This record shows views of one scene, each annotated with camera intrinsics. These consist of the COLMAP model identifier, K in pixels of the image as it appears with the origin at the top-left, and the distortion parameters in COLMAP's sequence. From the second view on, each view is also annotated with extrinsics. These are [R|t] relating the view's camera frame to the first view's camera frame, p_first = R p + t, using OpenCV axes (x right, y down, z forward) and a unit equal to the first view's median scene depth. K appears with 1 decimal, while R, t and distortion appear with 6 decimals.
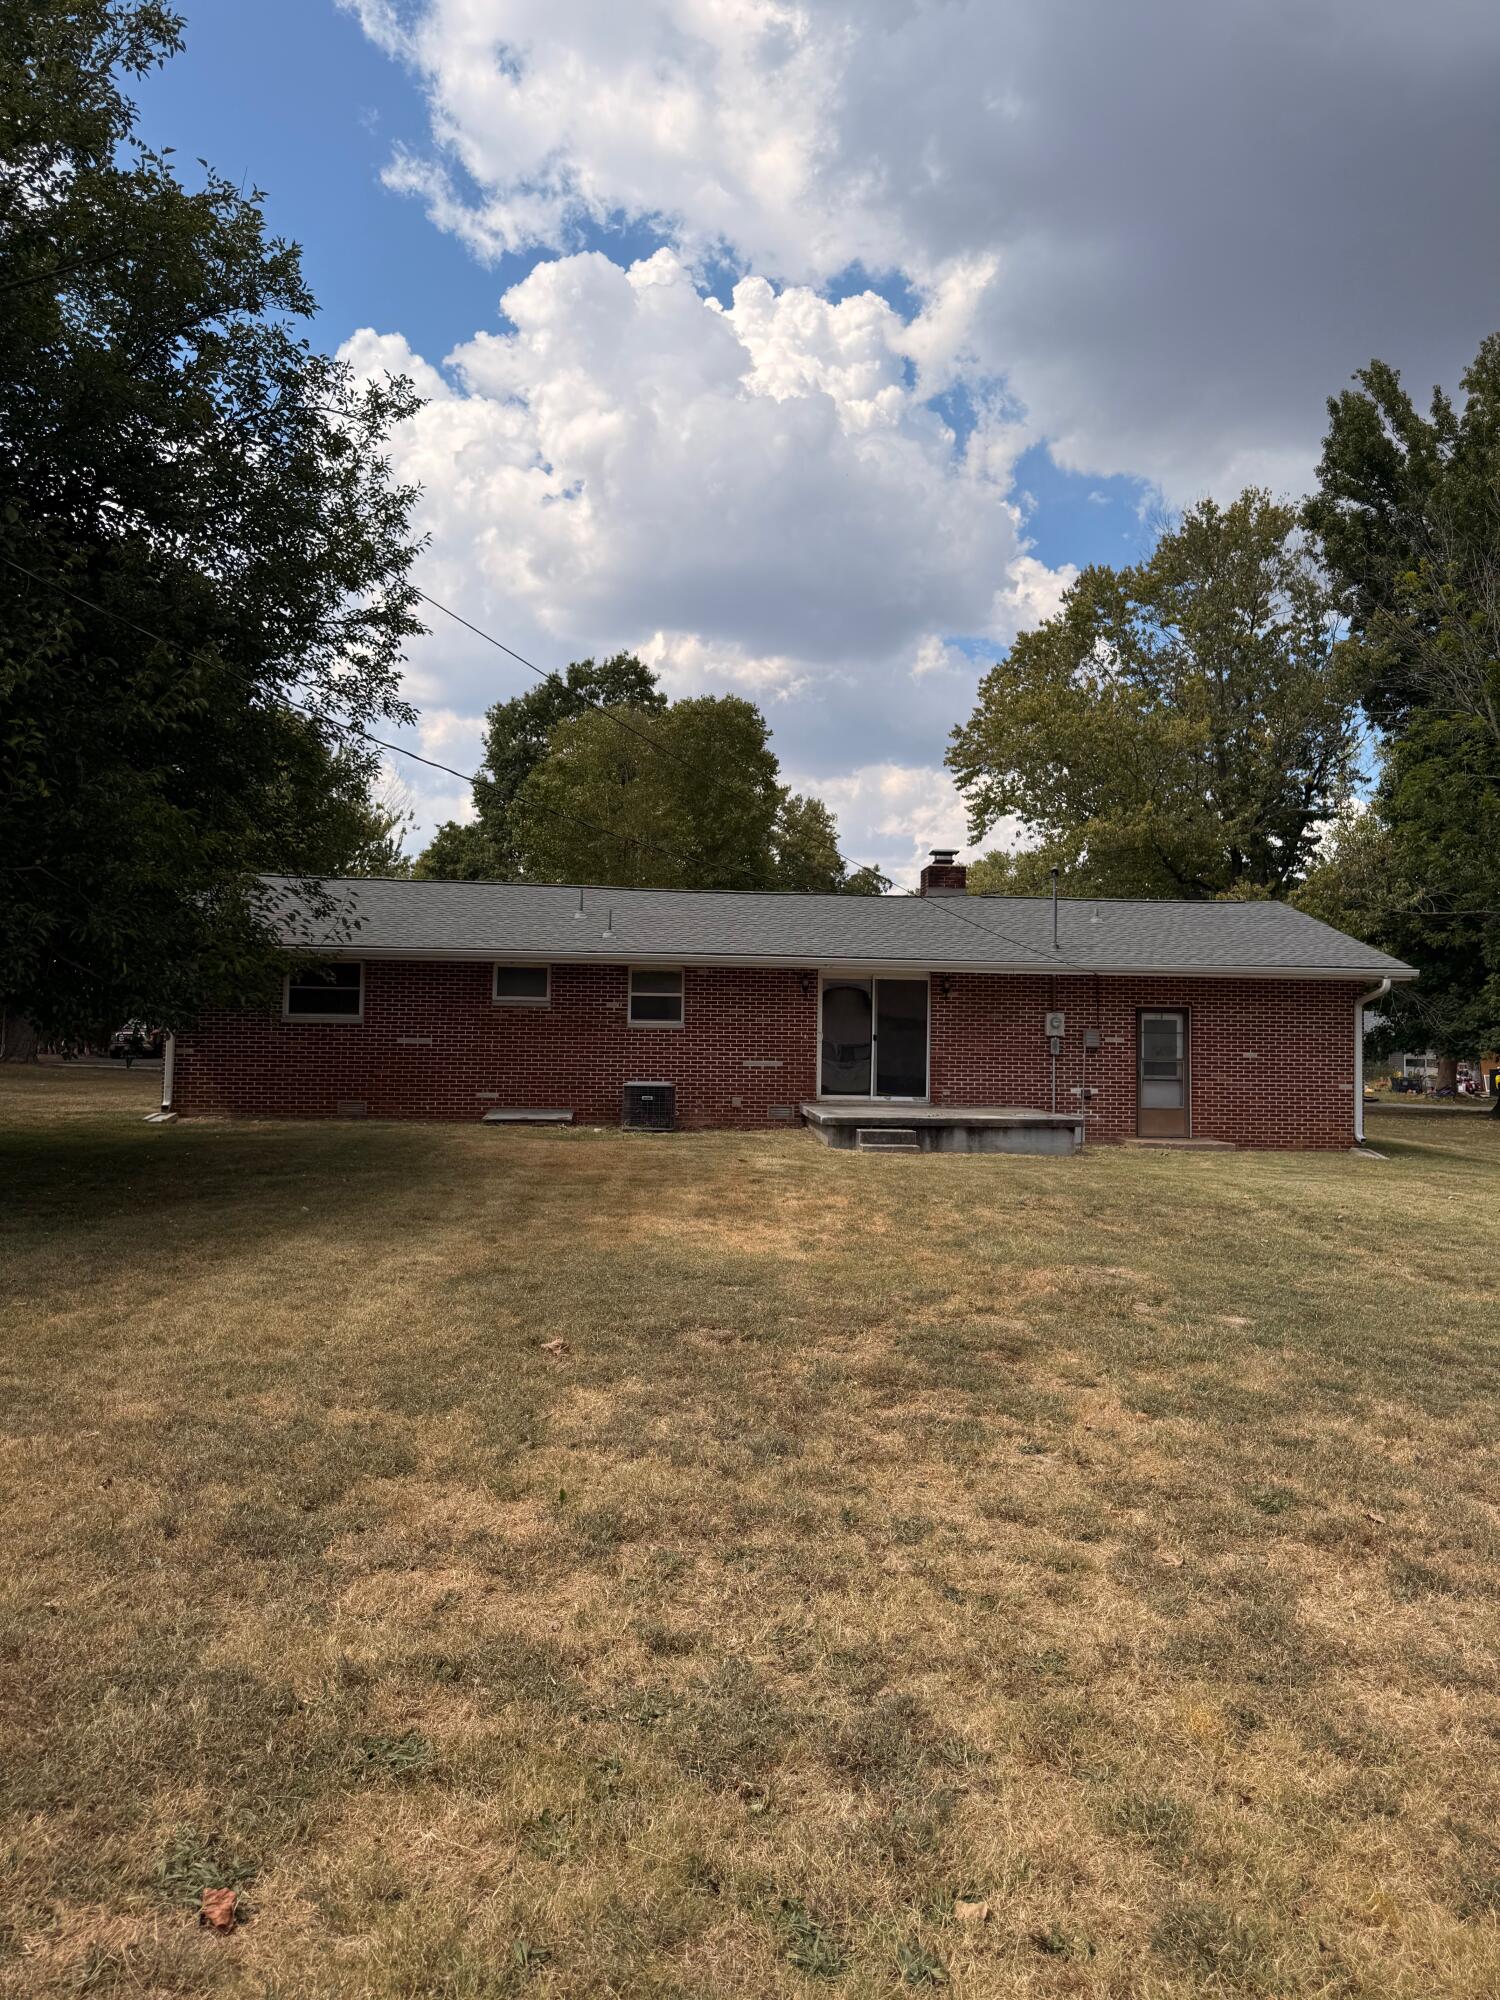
lens RADIAL K [[1395.2, 0, 768.7], [0, 1395.2, 991.1], [0, 0, 1]] dist [0.037411, -0.046055]
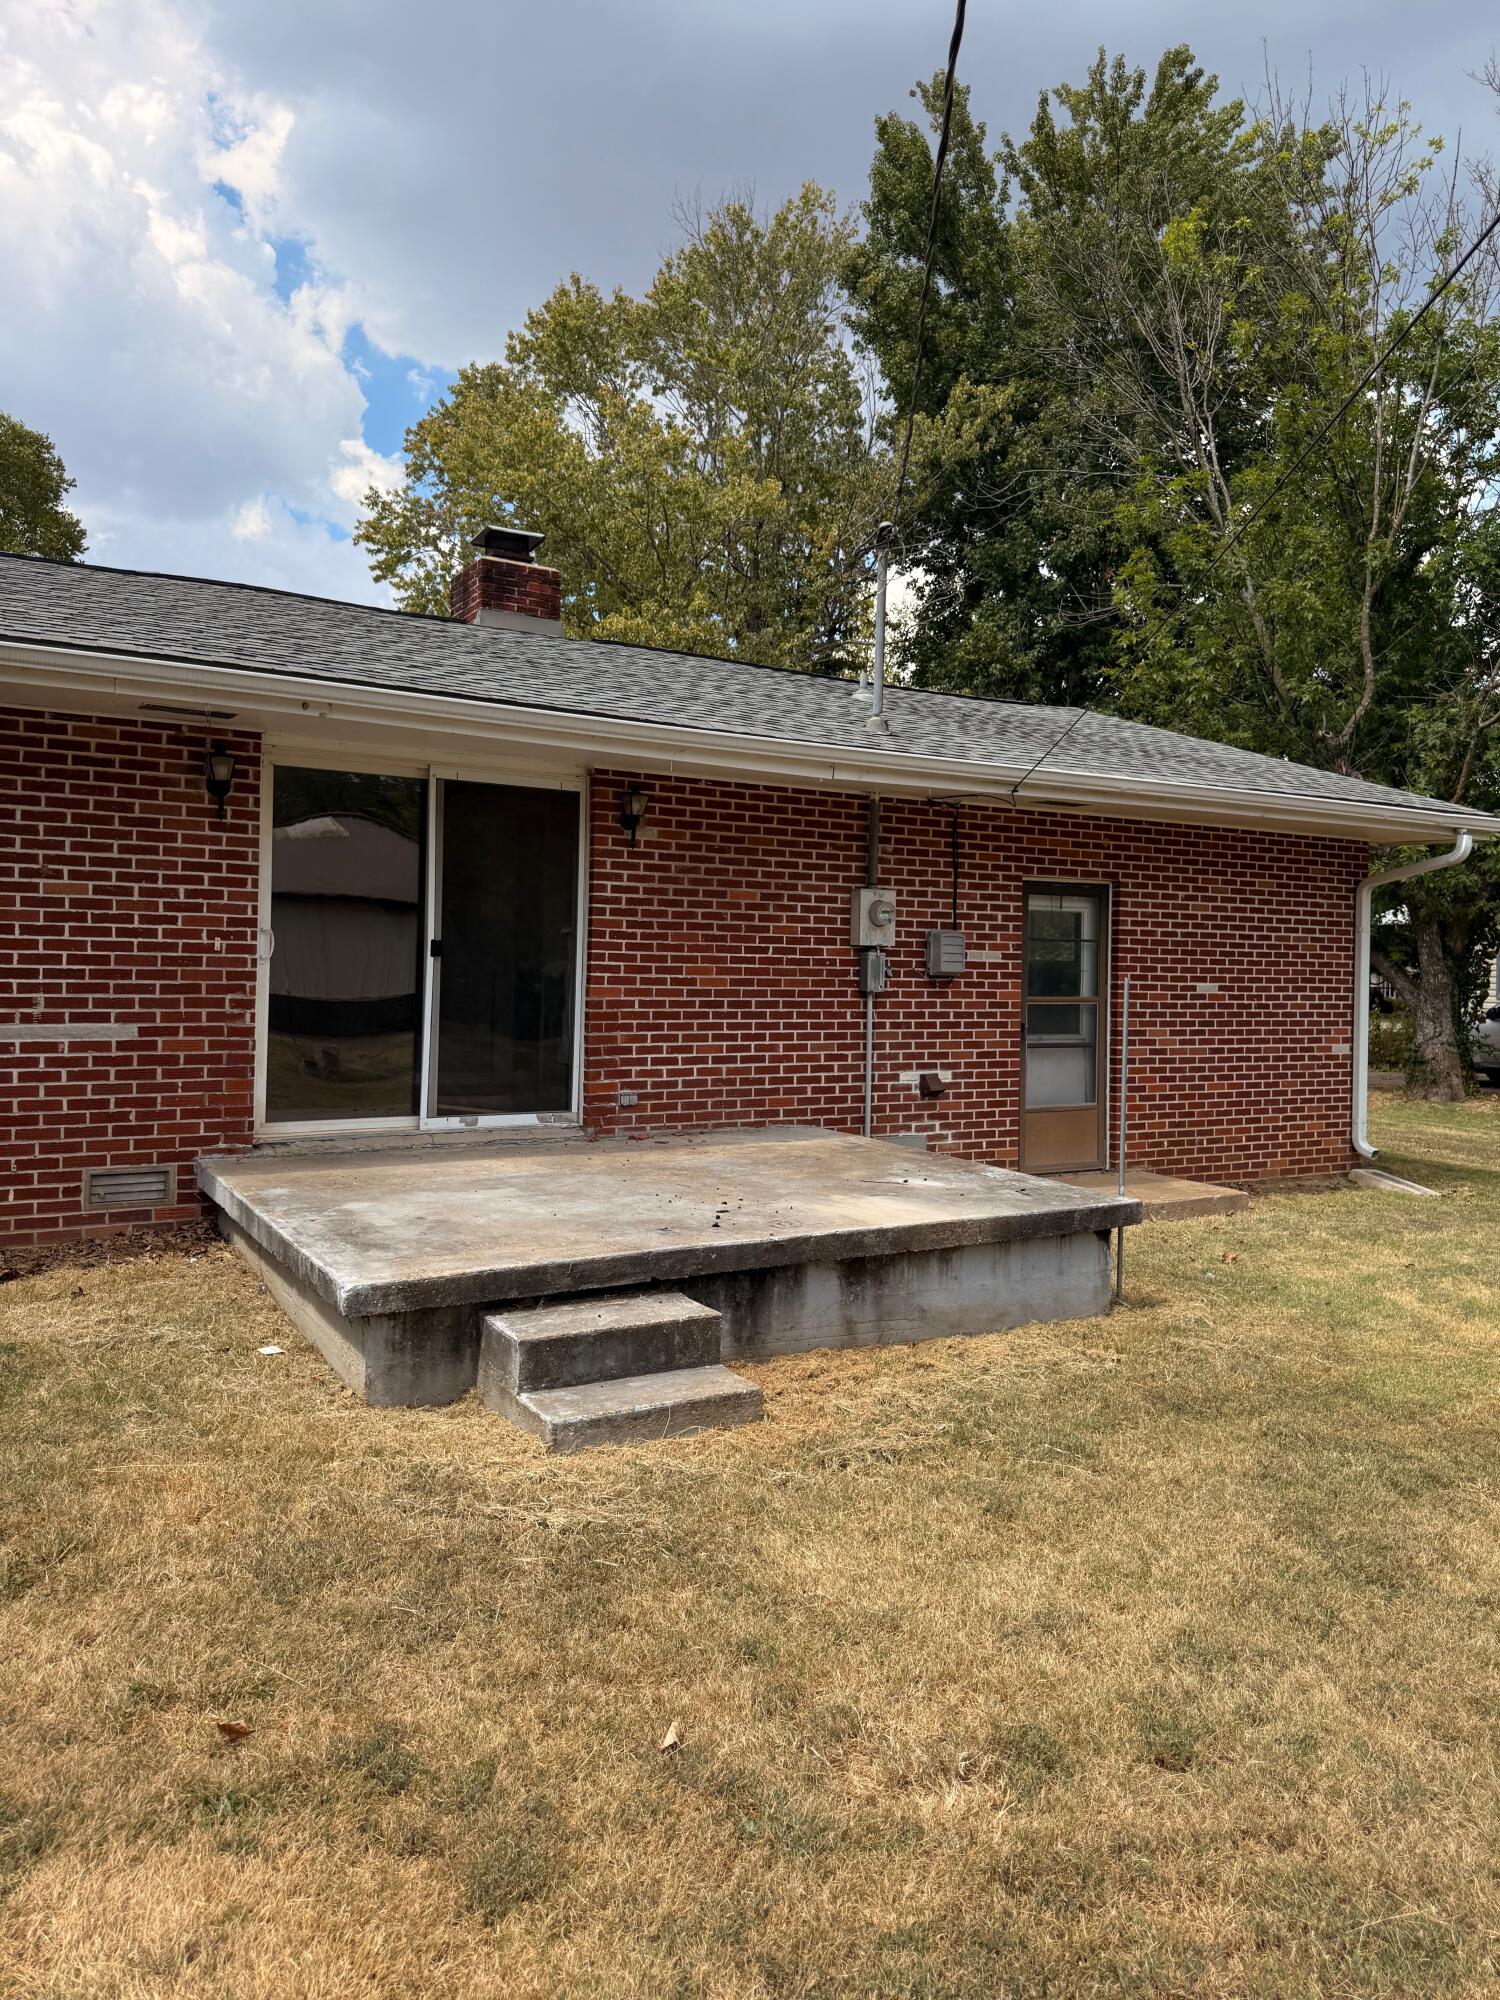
lens RADIAL K [[1371.8, 0, 748.9], [0, 1371.8, 947.6], [0, 0, 1]] dist [0.037235, -0.002023]
pose [[0.896592, 0.006507, 0.442809, -0.004078], [-0.026372, 0.998902, 0.038719, 0.018011], [-0.442071, -0.046393, 0.895779, 0.656279]]
